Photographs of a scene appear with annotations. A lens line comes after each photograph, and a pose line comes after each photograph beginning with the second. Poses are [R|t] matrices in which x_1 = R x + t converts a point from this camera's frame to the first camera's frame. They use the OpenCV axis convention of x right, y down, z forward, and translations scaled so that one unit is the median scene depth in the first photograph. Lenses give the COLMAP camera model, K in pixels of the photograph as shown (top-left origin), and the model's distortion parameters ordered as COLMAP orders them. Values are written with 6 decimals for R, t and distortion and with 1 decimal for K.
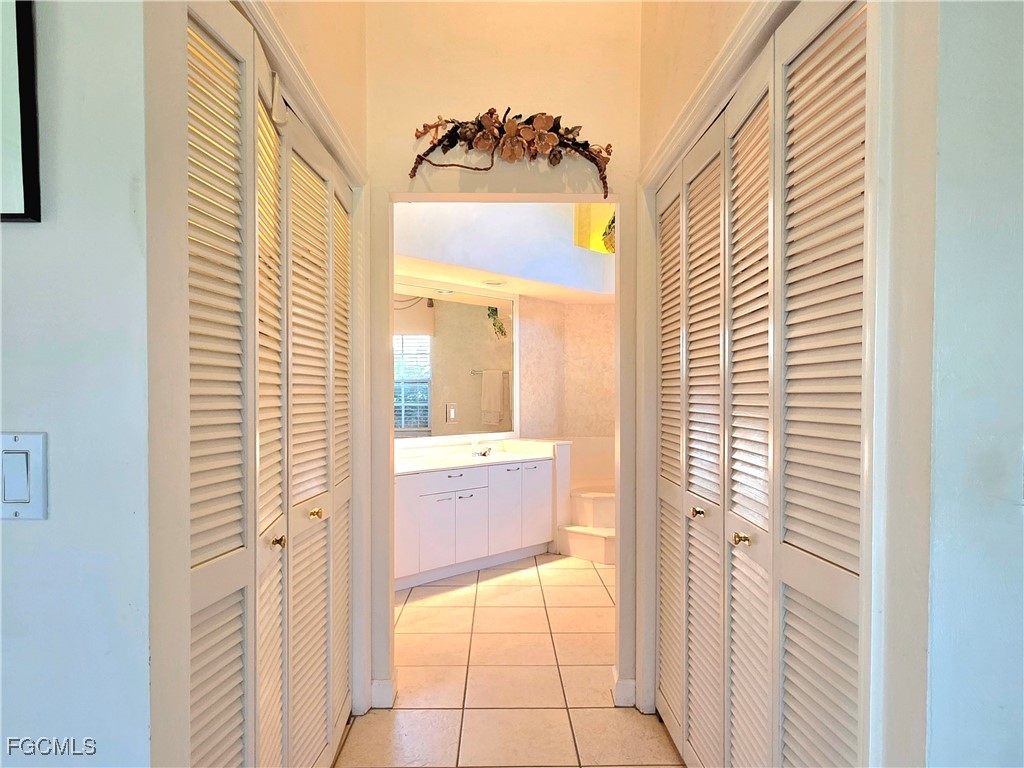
lens RADIAL K [[734.4, 0, 512.0], [0, 734.4, 384.0], [0, 0, 1]] dist [0.001004, -0.000052]
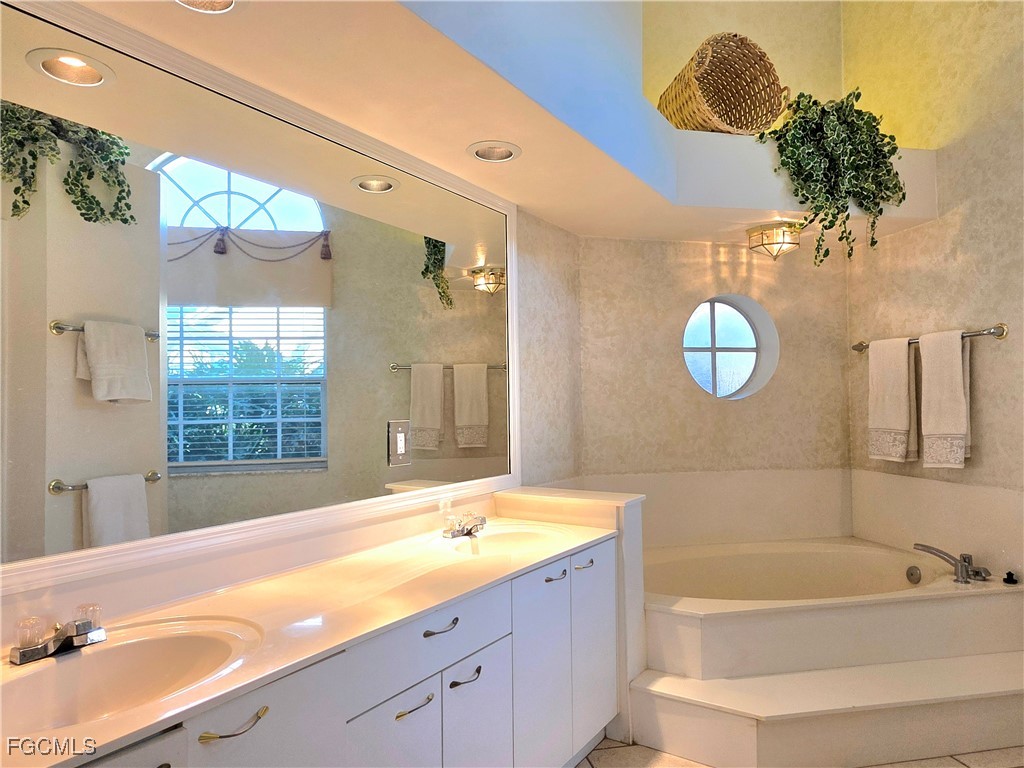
lens RADIAL K [[734.4, 0, 512.0], [0, 734.4, 384.0], [0, 0, 1]] dist [0.001004, -0.000052]
pose [[0.986346, -0.006441, 0.164561, -0.071668], [0.008465, 0.999897, -0.011604, 0.008628], [-0.164469, 0.012838, 0.986299, 0.457175]]
